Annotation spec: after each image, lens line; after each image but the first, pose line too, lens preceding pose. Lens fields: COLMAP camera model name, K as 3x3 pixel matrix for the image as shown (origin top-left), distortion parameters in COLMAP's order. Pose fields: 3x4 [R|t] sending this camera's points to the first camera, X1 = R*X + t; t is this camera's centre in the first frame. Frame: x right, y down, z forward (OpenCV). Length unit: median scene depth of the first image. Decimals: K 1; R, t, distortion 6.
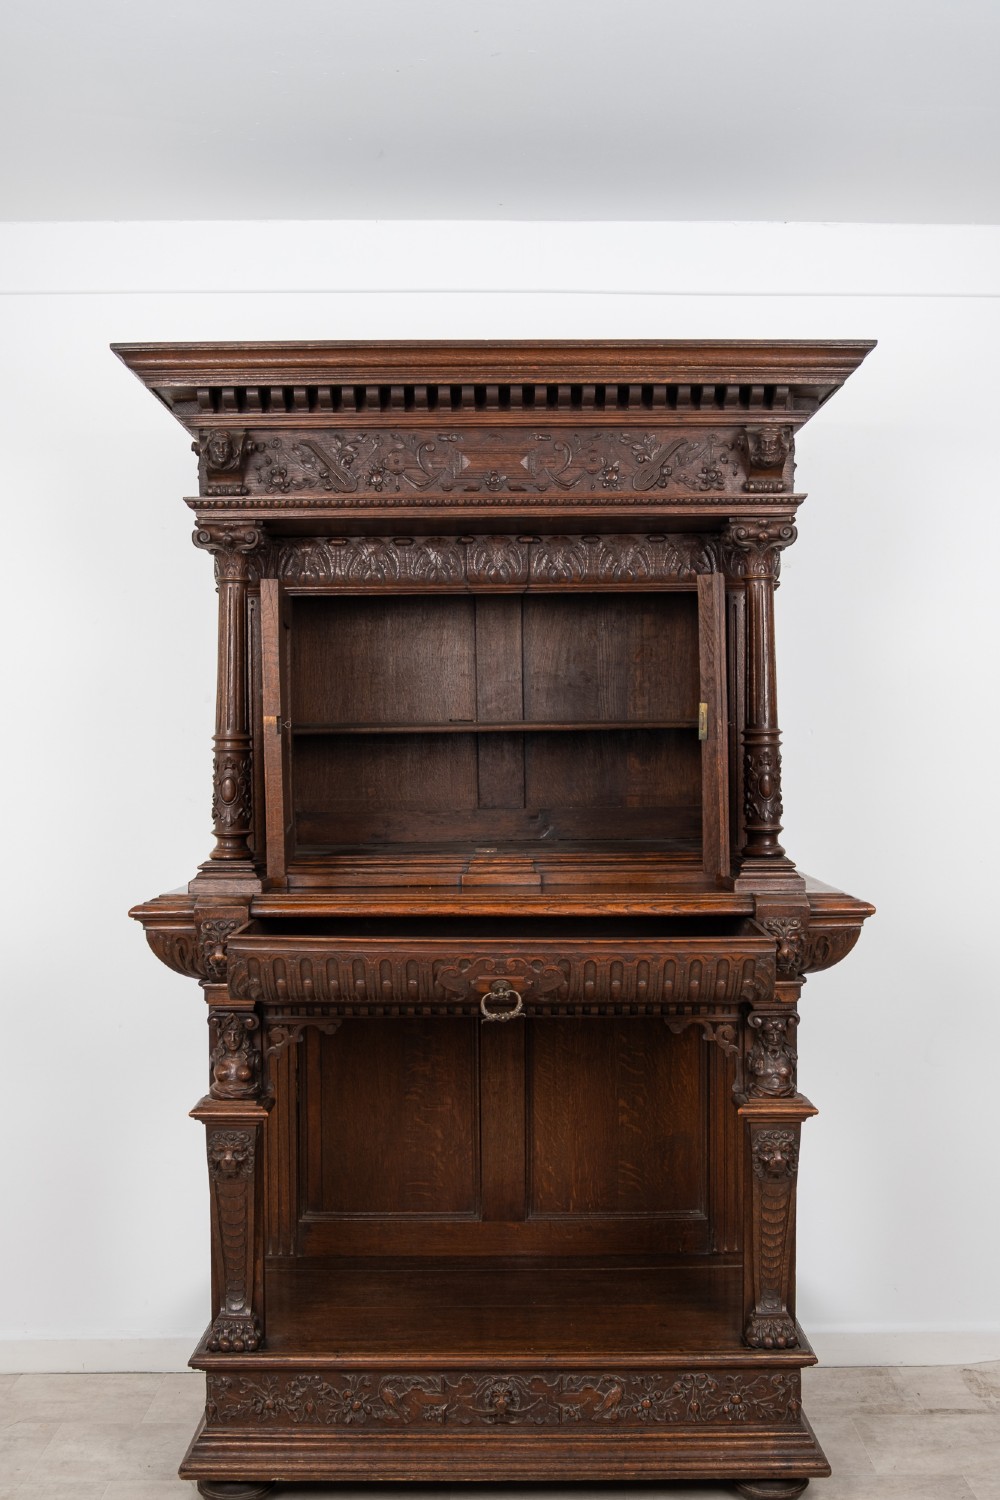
lens RADIAL K [[1511.9, 0, 507.2], [0, 1511.9, 756.7], [0, 0, 1]] dist [-0.053077, 0.000000]
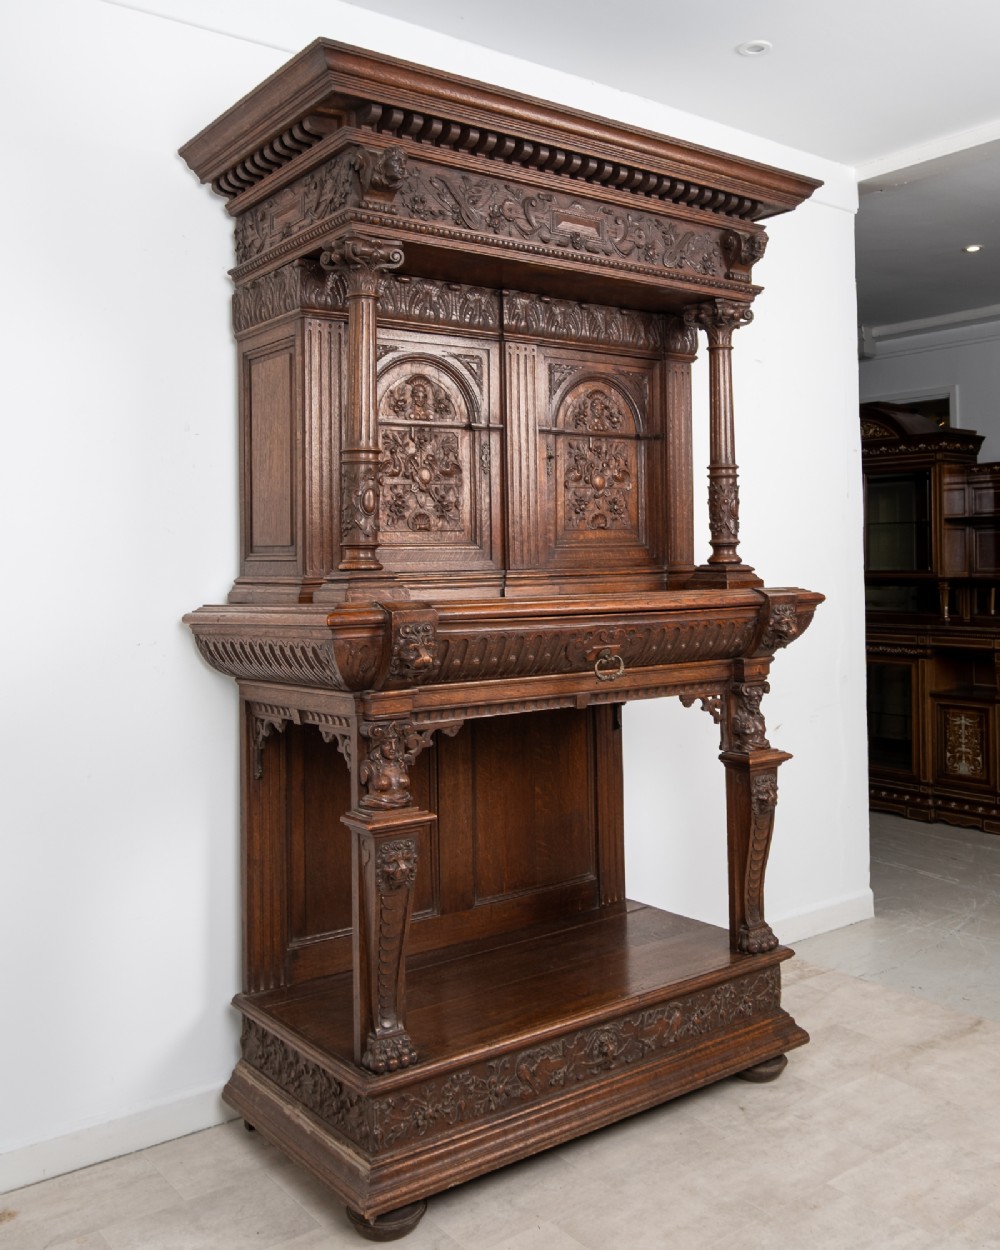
lens RADIAL K [[1175.7, 0, 535.5], [0, 1175.7, 505.2], [0, 0, 1]] dist [-0.035766, 0.000000]
pose [[0.791999, 0.021749, 0.610135, -0.583510], [0.019596, 0.997945, -0.061010, 0.075982], [-0.610208, 0.060277, 0.789945, 0.316120]]
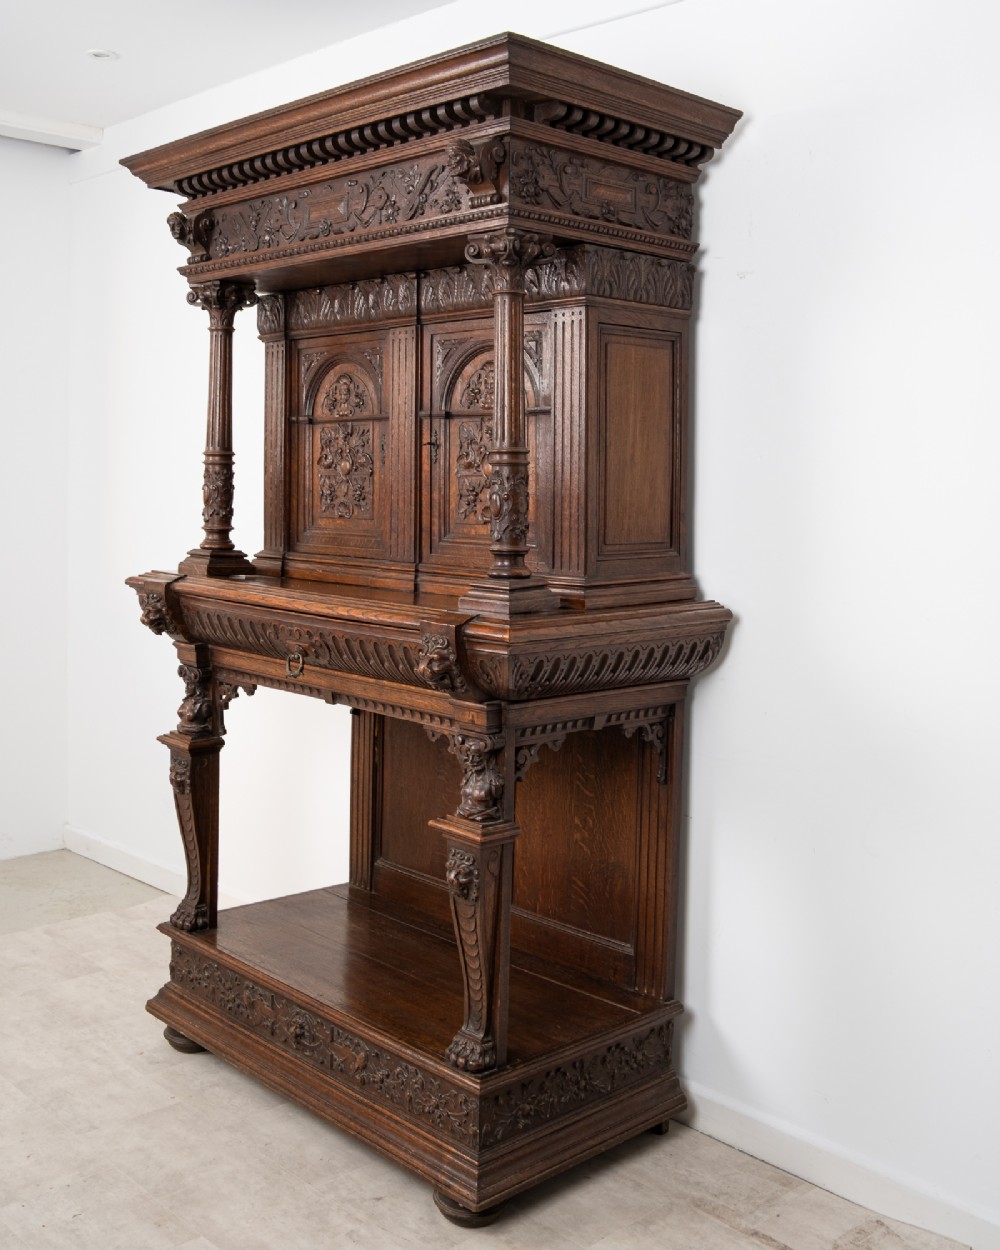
lens RADIAL K [[1345.4, 0, 503.3], [0, 1345.4, 526.0], [0, 0, 1]] dist [-0.057421, 0.000000]
pose [[0.688996, 0.045765, -0.723319, 0.822379], [-0.033392, 0.998949, 0.031397, 0.004992], [0.723995, 0.002521, 0.689800, 0.404366]]
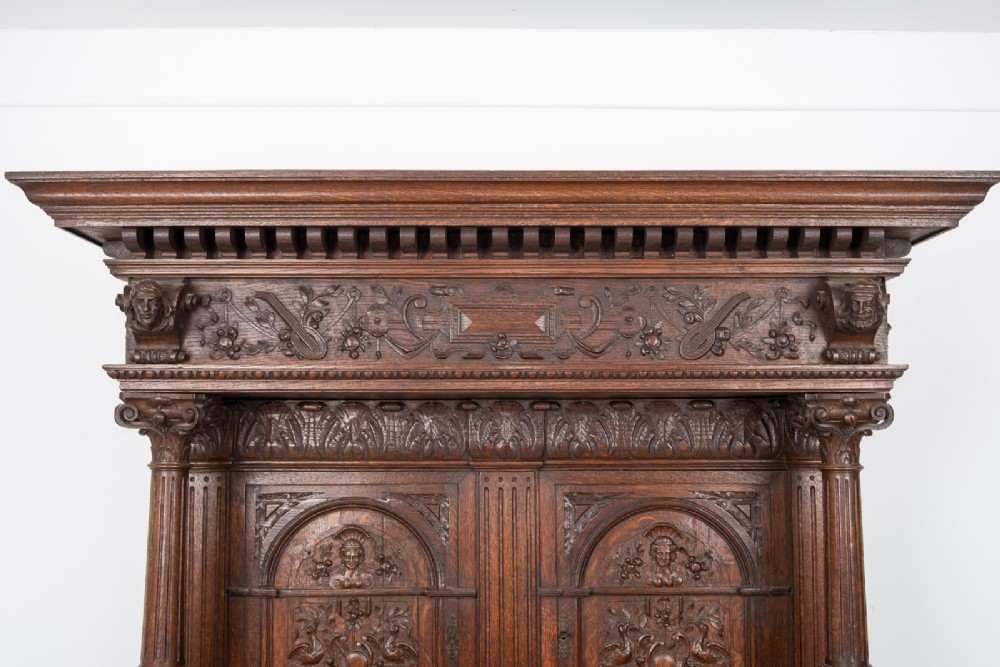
lens RADIAL K [[1111.1, 0, 503.3], [0, 1111.1, 307.9], [0, 0, 1]] dist [-0.031112, 0.000000]
pose [[0.999854, 0.005324, -0.016212, 0.001256], [-0.007163, 0.993270, -0.115596, -0.136182], [0.015487, 0.115696, 0.993164, 0.428646]]
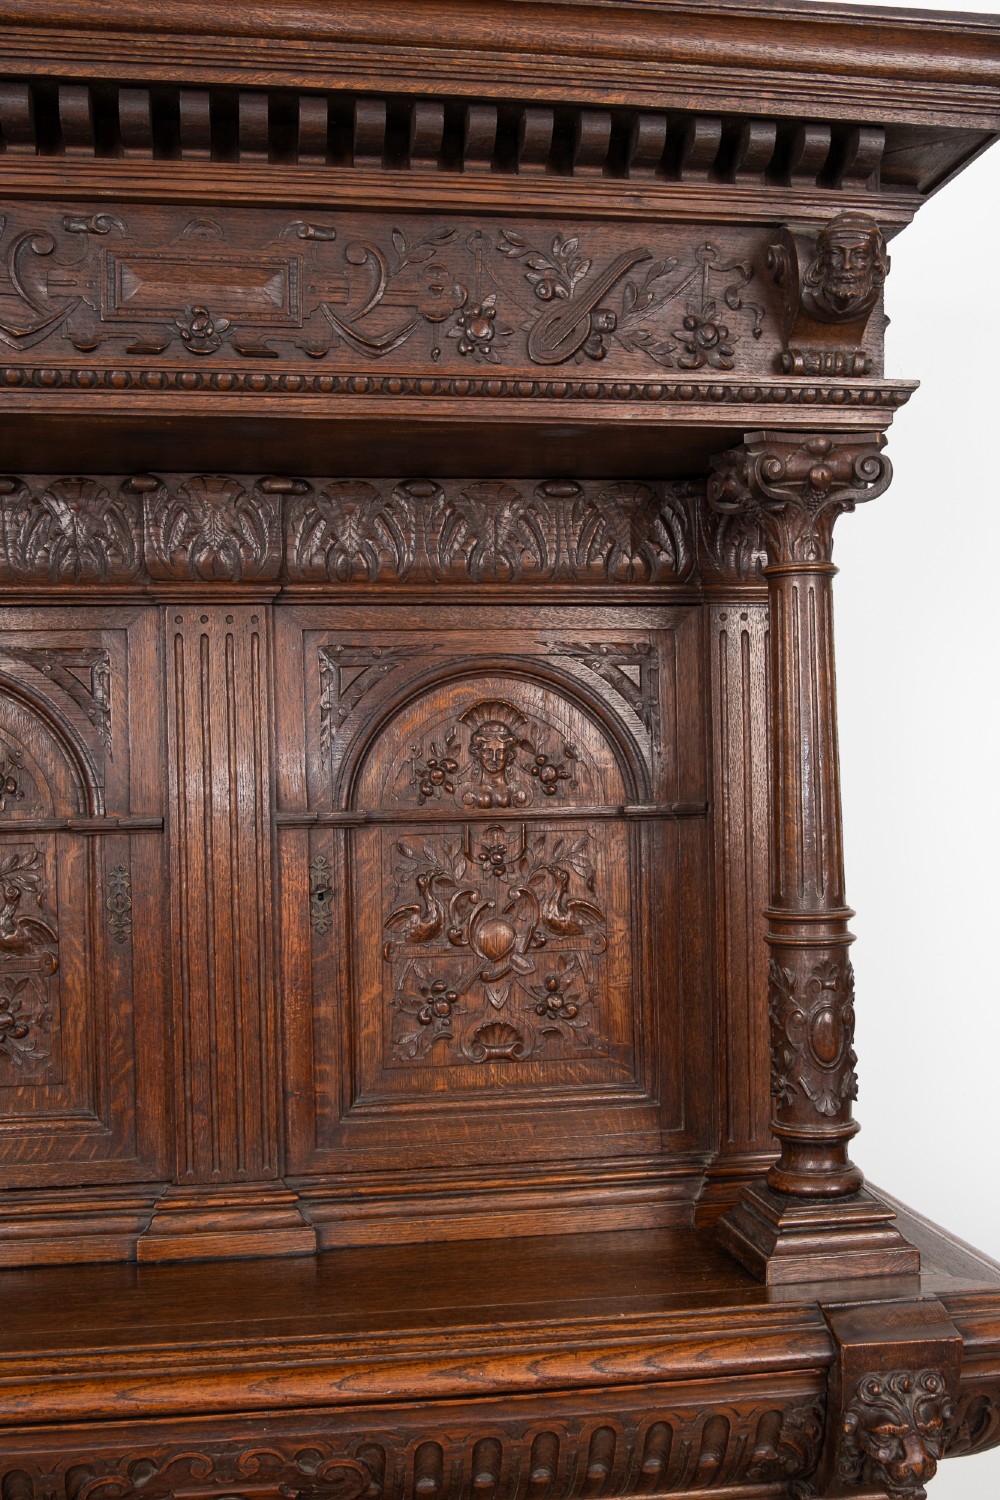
lens RADIAL K [[1633.6, 0, 524.8], [0, 1633.6, 760.0], [0, 0, 1]] dist [-0.042101, 0.000000]
pose [[0.986554, -0.006075, 0.163325, 0.005649], [0.010954, 0.999520, -0.028989, -0.050051], [-0.163071, 0.030388, 0.986146, 0.546371]]
